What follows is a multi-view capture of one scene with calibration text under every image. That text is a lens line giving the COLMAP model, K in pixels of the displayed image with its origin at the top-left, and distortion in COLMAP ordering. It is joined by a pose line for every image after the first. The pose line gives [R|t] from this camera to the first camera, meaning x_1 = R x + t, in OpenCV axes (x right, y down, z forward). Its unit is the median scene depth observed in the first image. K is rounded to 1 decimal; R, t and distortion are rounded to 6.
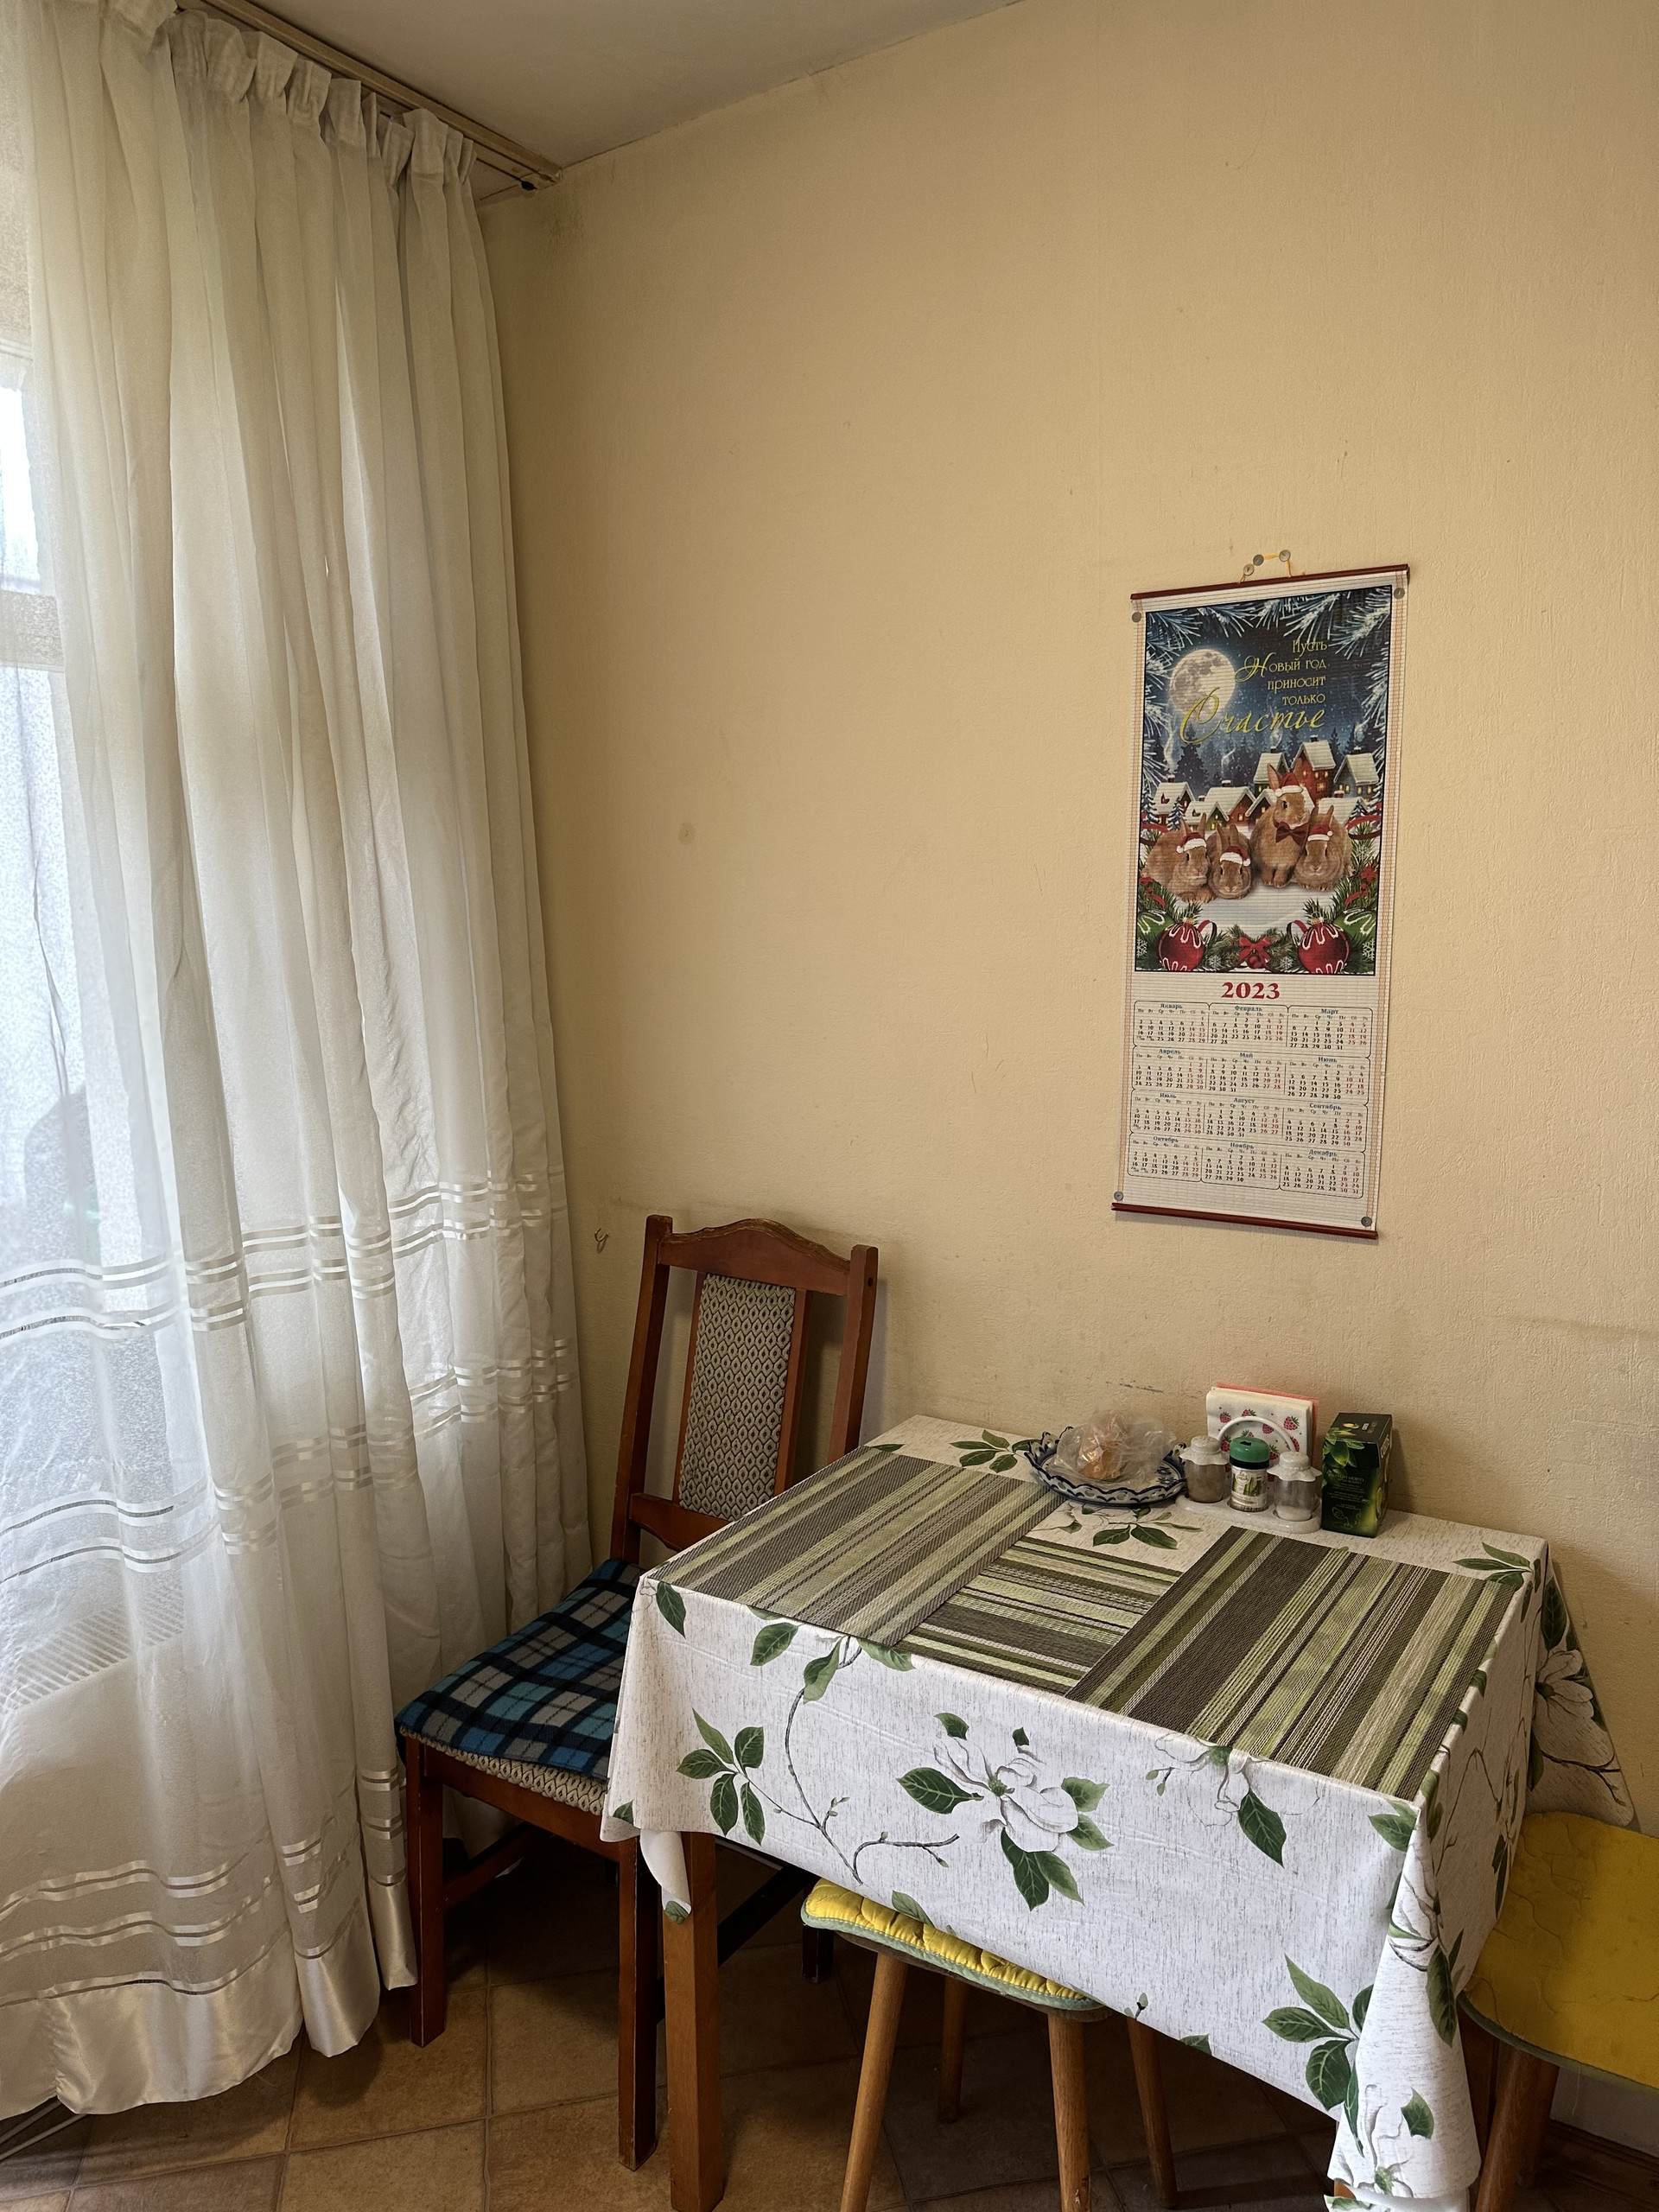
lens RADIAL K [[1539.1, 0, 832.5], [0, 1539.1, 1093.7], [0, 0, 1]] dist [0.072799, -0.095818]
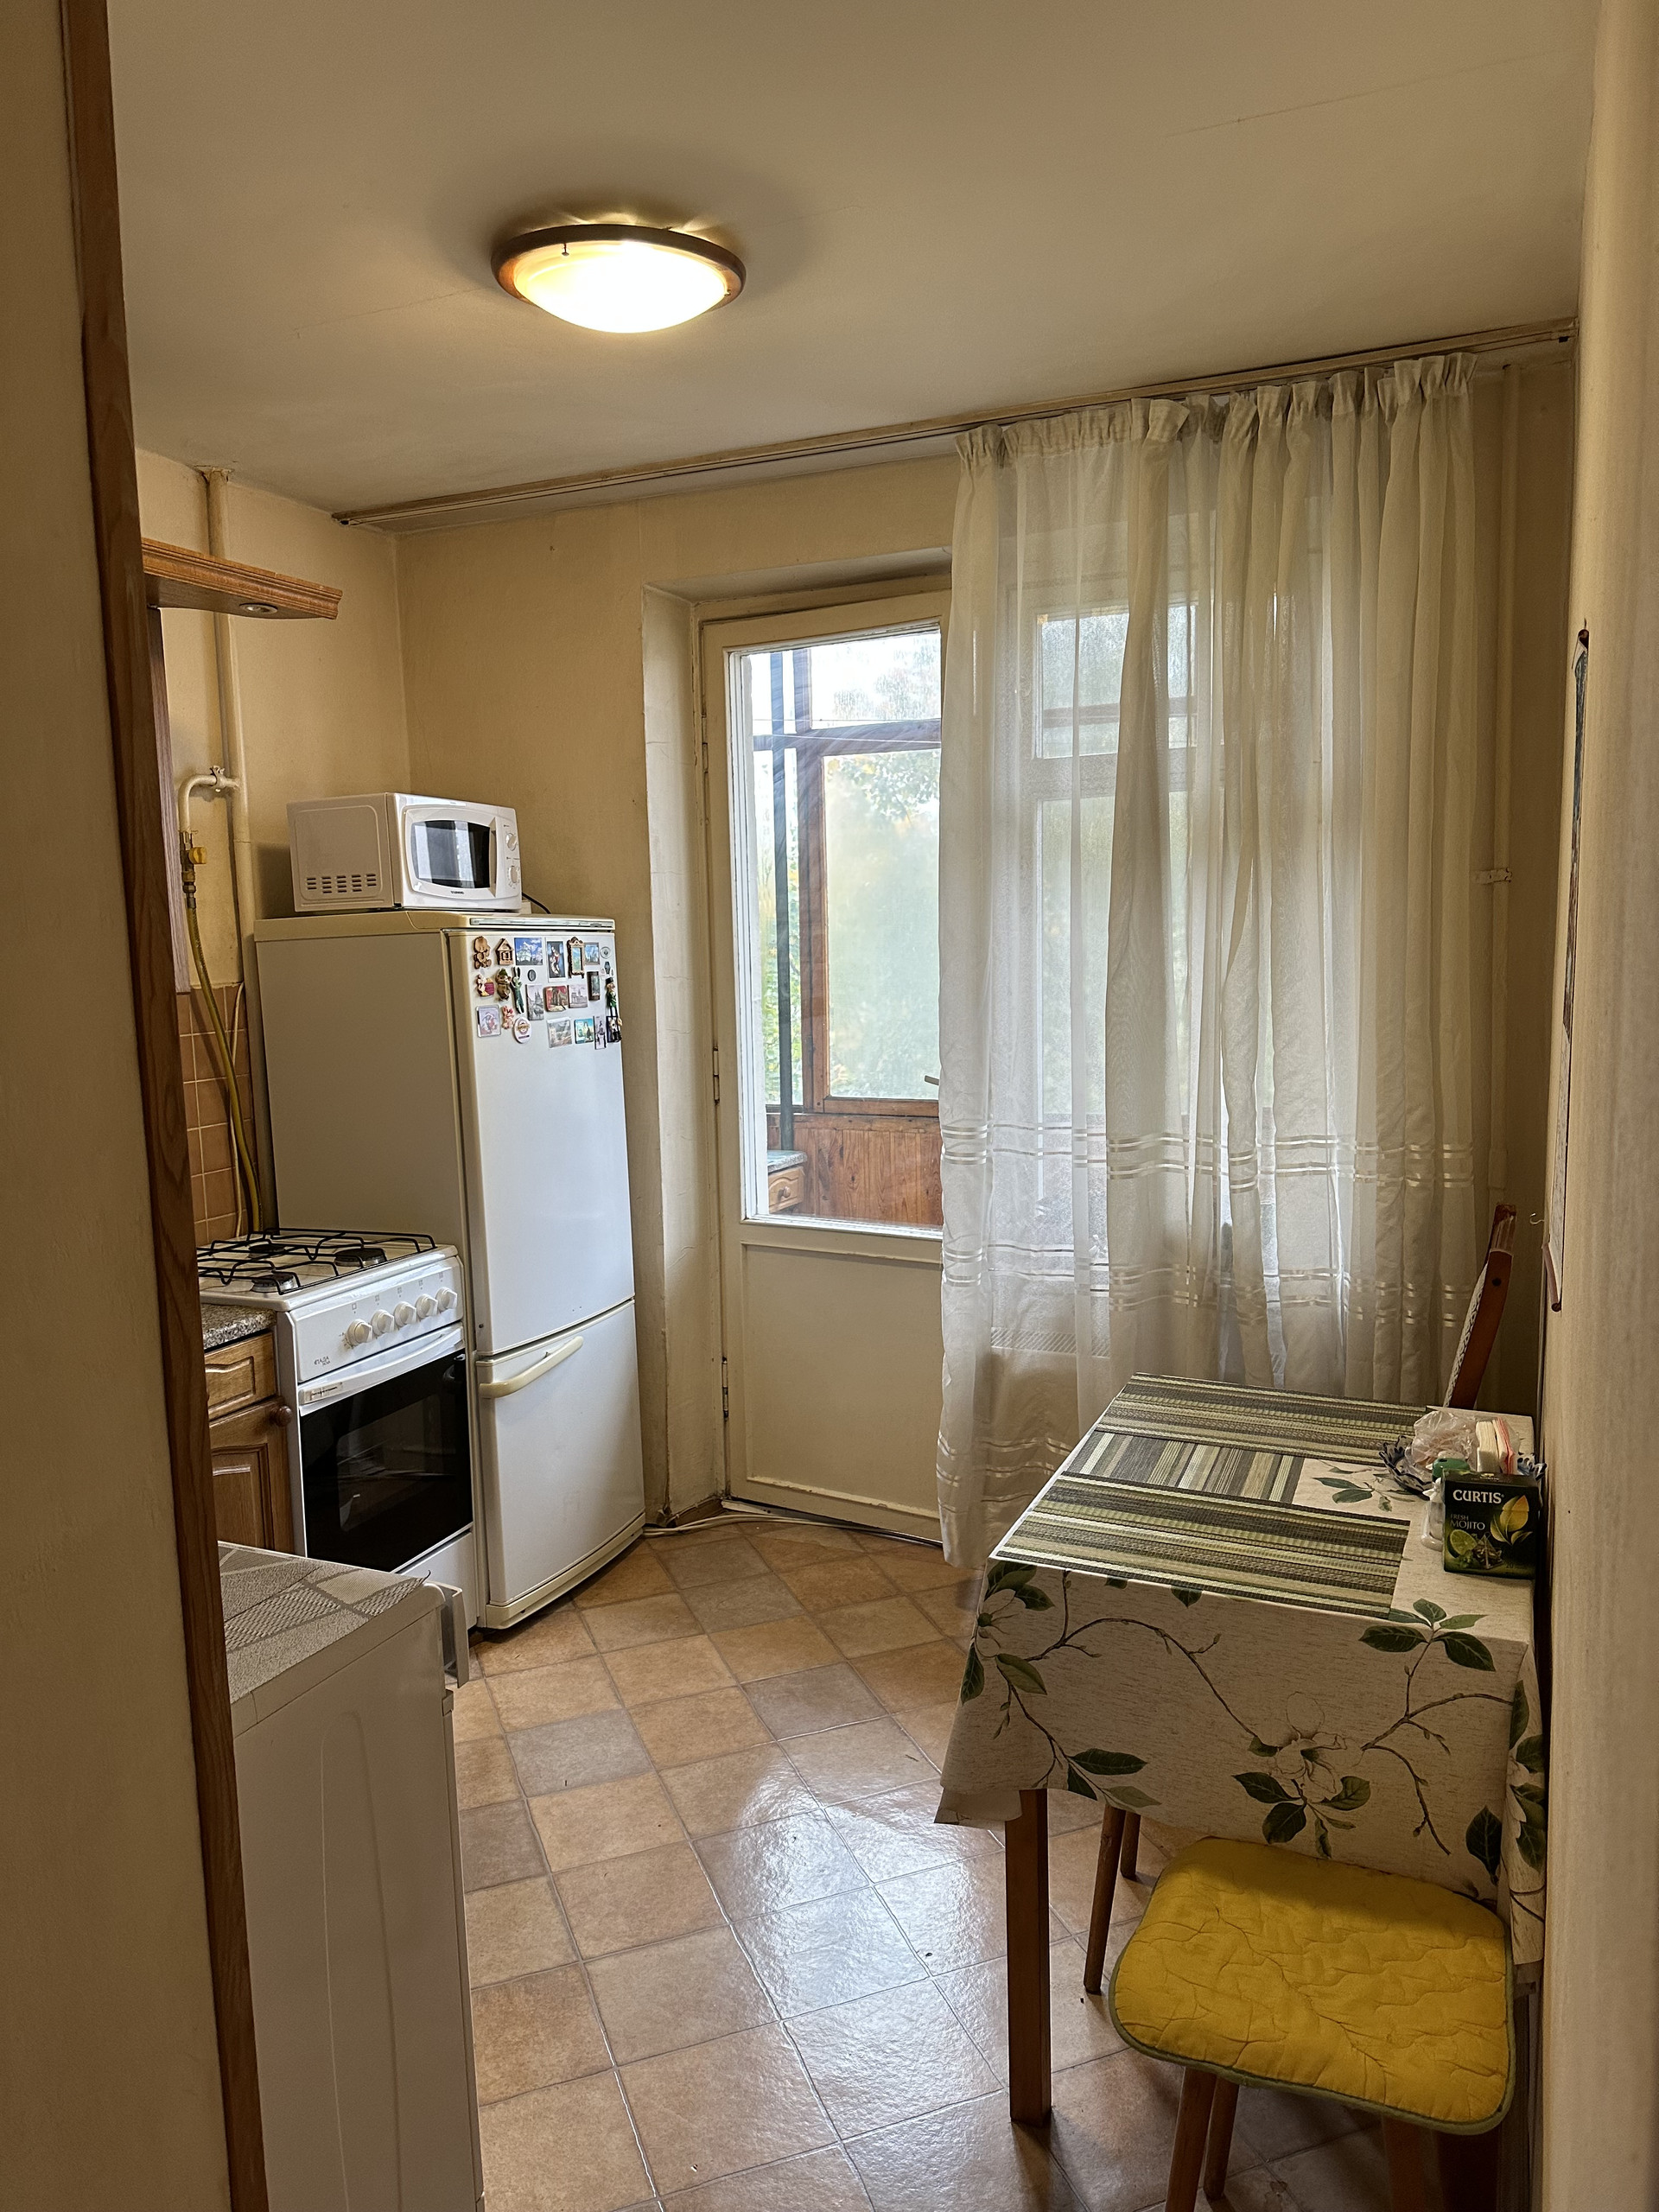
lens RADIAL K [[1539.1, 0, 840.1], [0, 1539.1, 1113.5], [0, 0, 1]] dist [0.072799, -0.095818]
pose [[0.177022, 0.149781, -0.972743, 1.217148], [-0.112871, 0.984921, 0.131116, -0.112526], [0.977713, 0.086584, 0.191258, 0.348127]]
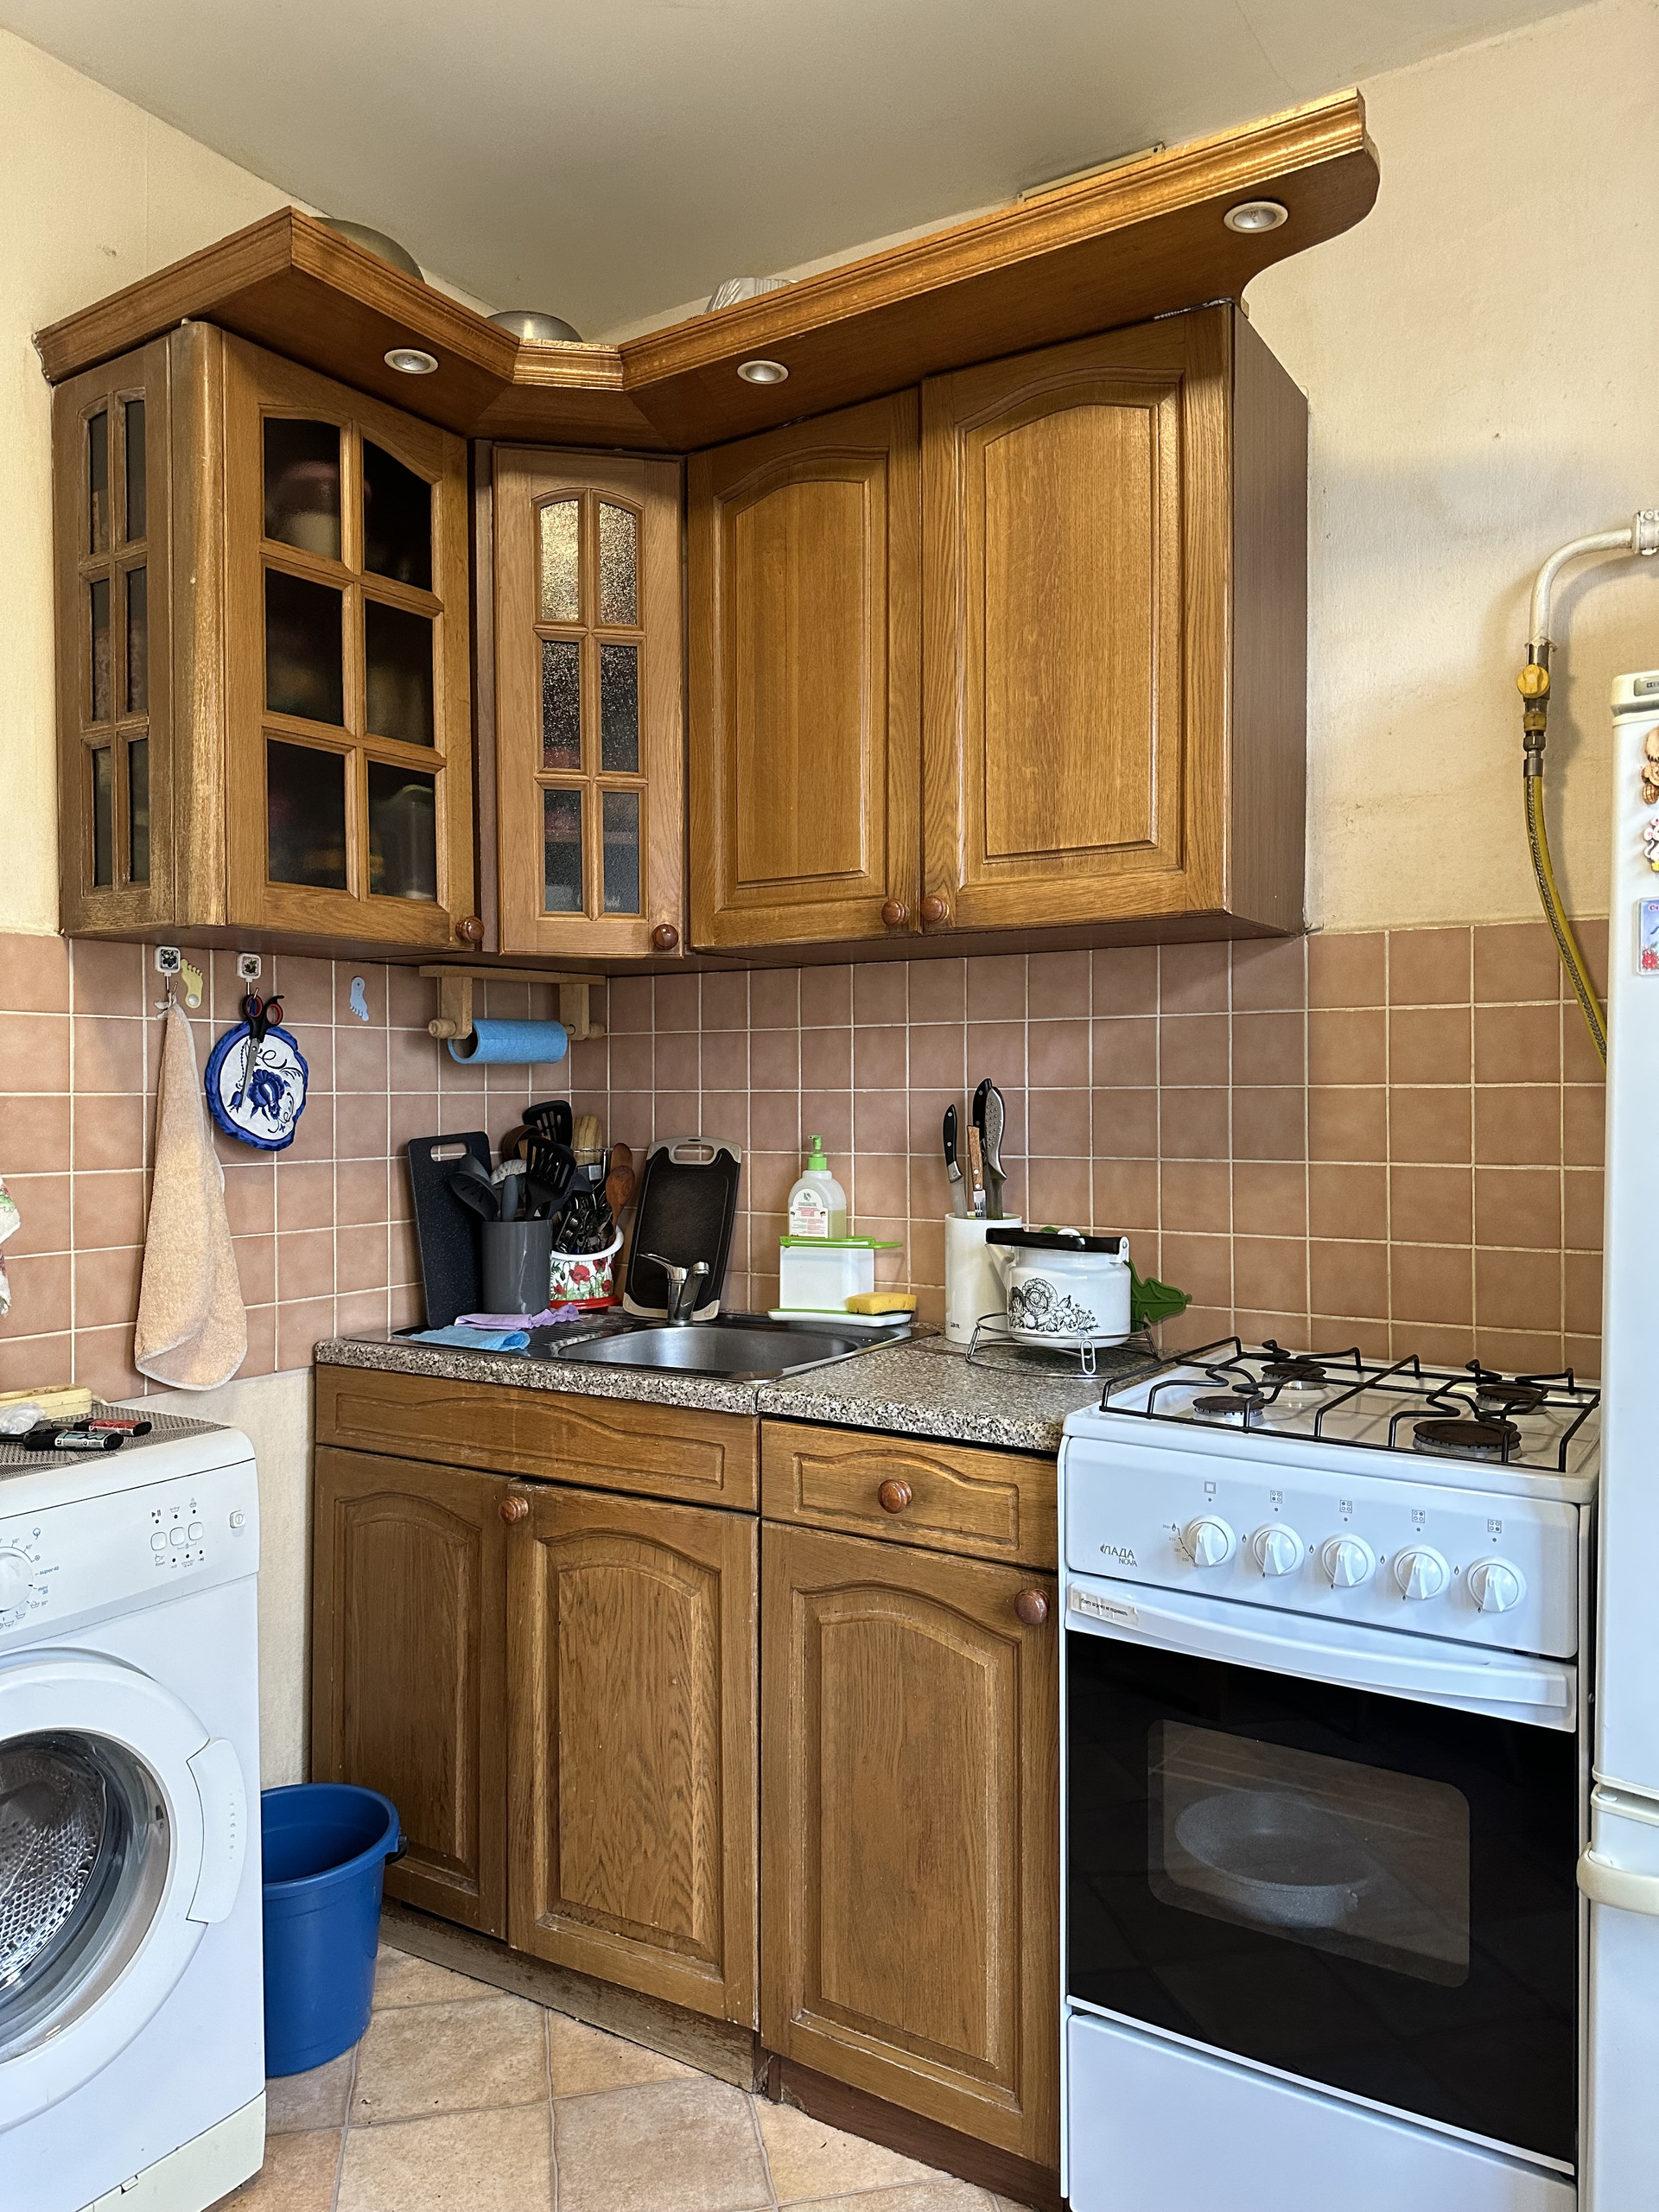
lens RADIAL K [[1539.1, 0, 835.4], [0, 1539.1, 1096.7], [0, 0, 1]] dist [0.072799, -0.095818]
pose [[-0.999015, 0.043380, -0.009286, -0.254722], [0.041655, 0.989268, 0.140047, 0.023112], [0.015261, 0.139522, -0.990101, 0.995965]]
